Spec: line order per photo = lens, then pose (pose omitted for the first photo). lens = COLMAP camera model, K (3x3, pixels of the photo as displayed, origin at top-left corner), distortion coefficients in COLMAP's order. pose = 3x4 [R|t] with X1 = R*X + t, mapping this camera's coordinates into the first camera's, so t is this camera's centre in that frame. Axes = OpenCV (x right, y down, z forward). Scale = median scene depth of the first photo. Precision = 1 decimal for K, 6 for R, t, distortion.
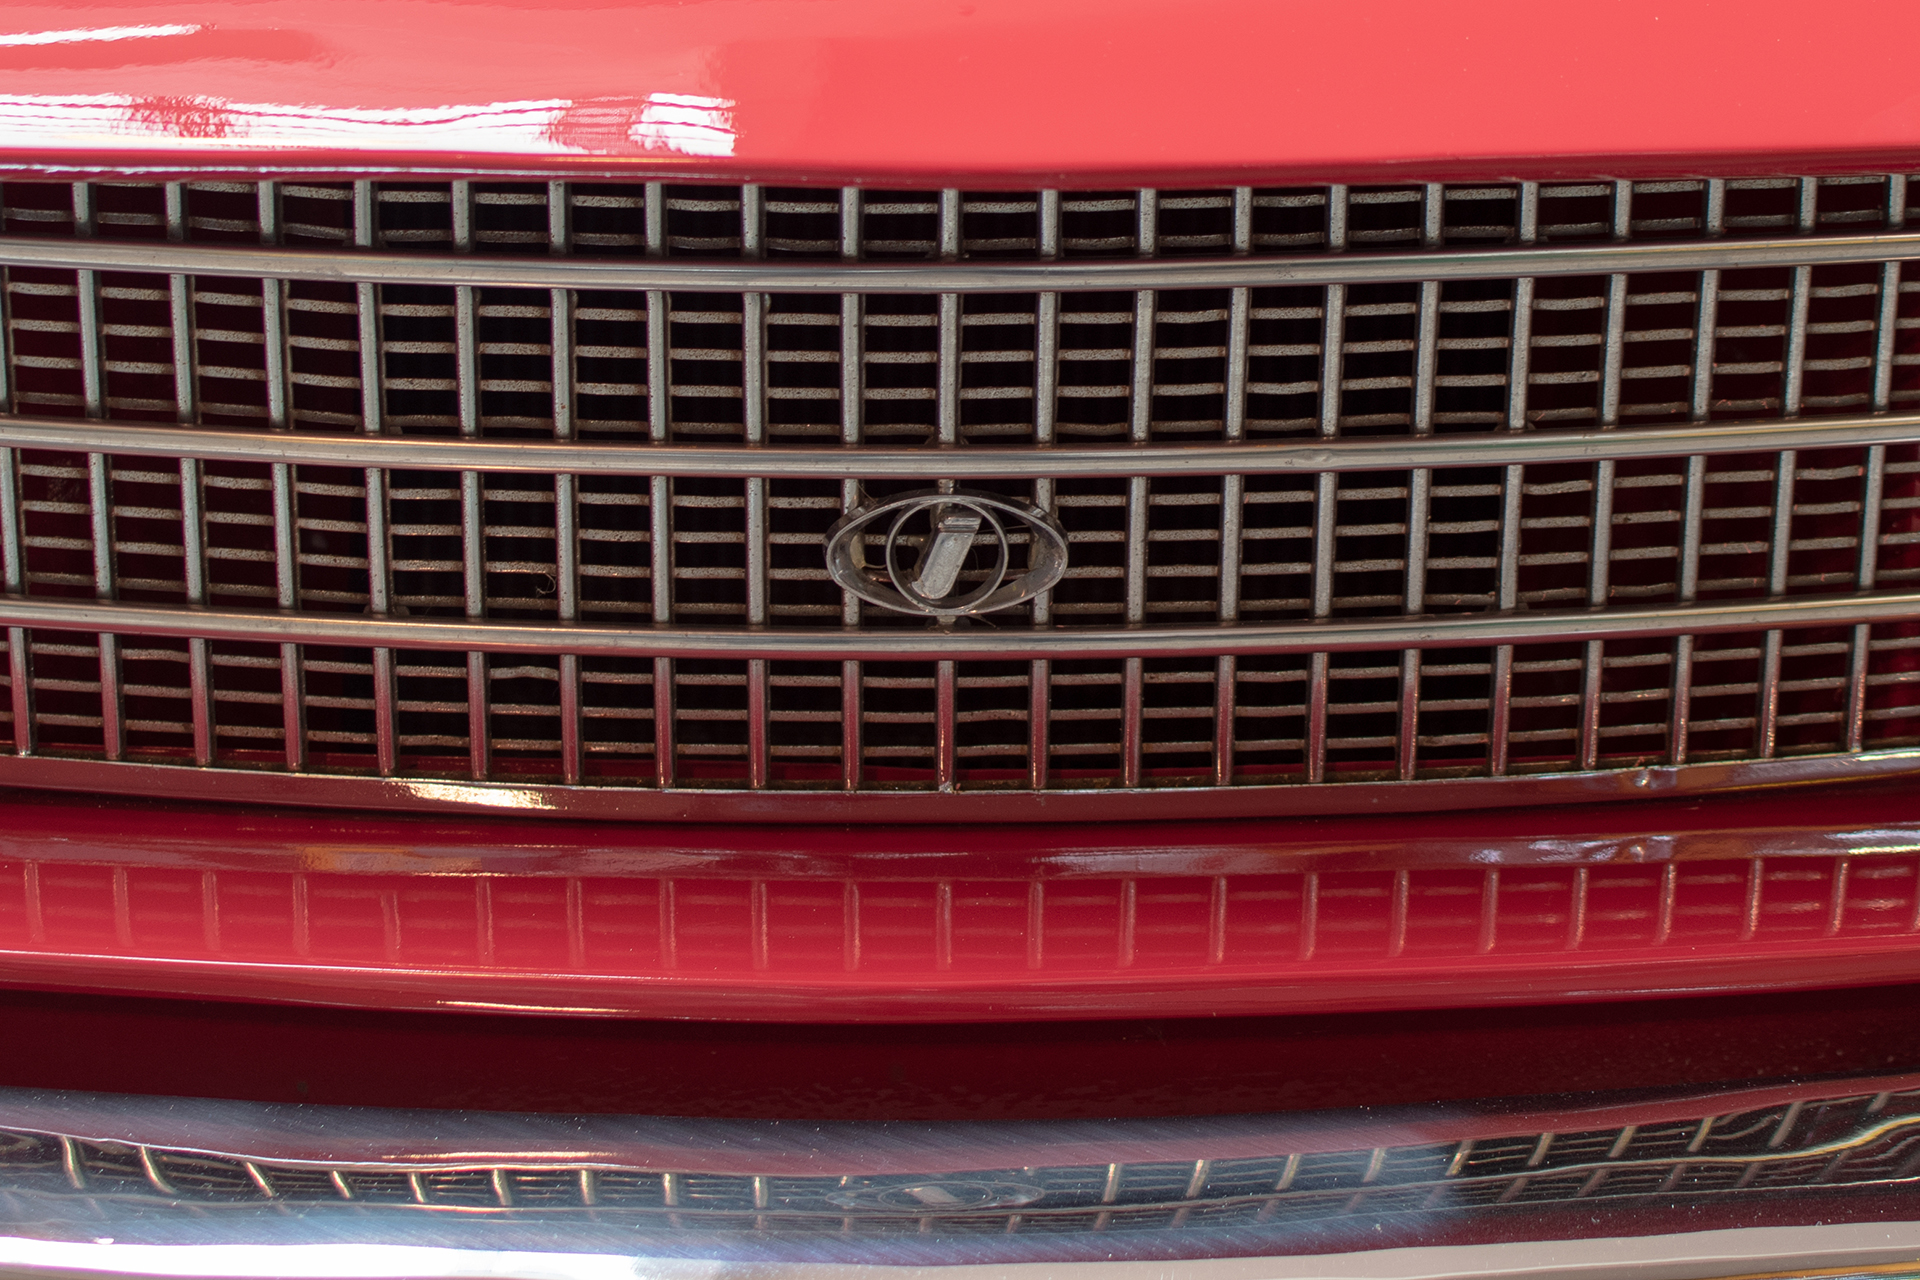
lens RADIAL K [[2837.9, 0, 960.4], [0, 2837.9, 642.7], [0, 0, 1]] dist [0.265439, 0.000000]
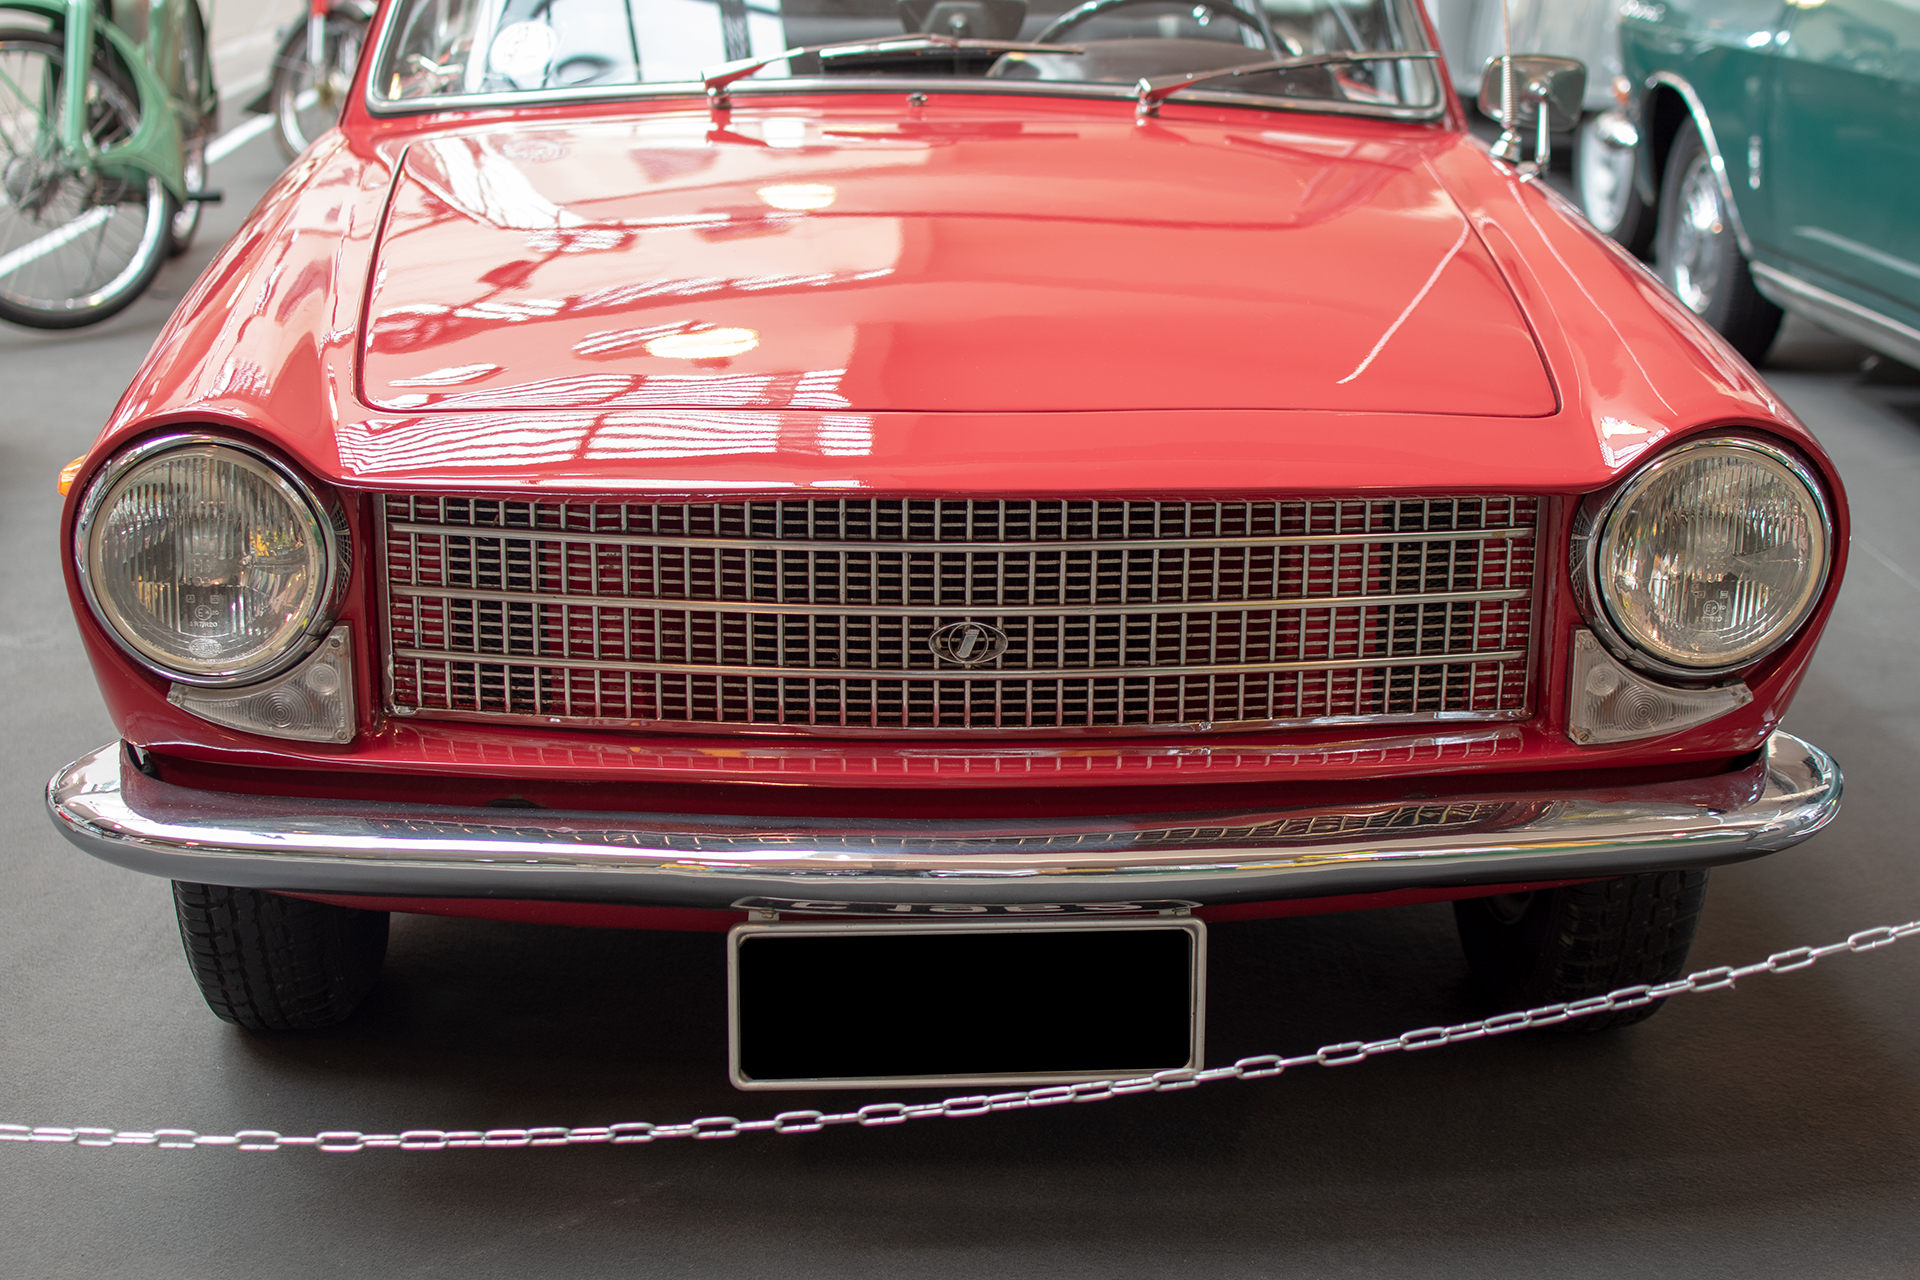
lens RADIAL K [[2837.9, 0, 960.4], [0, 2837.9, 637.7], [0, 0, 1]] dist [0.265439, 0.000000]
pose [[0.984533, -0.004237, 0.175148, -0.514481], [0.018751, 0.996514, -0.081297, 0.195377], [-0.174193, 0.083324, 0.981180, -1.816287]]
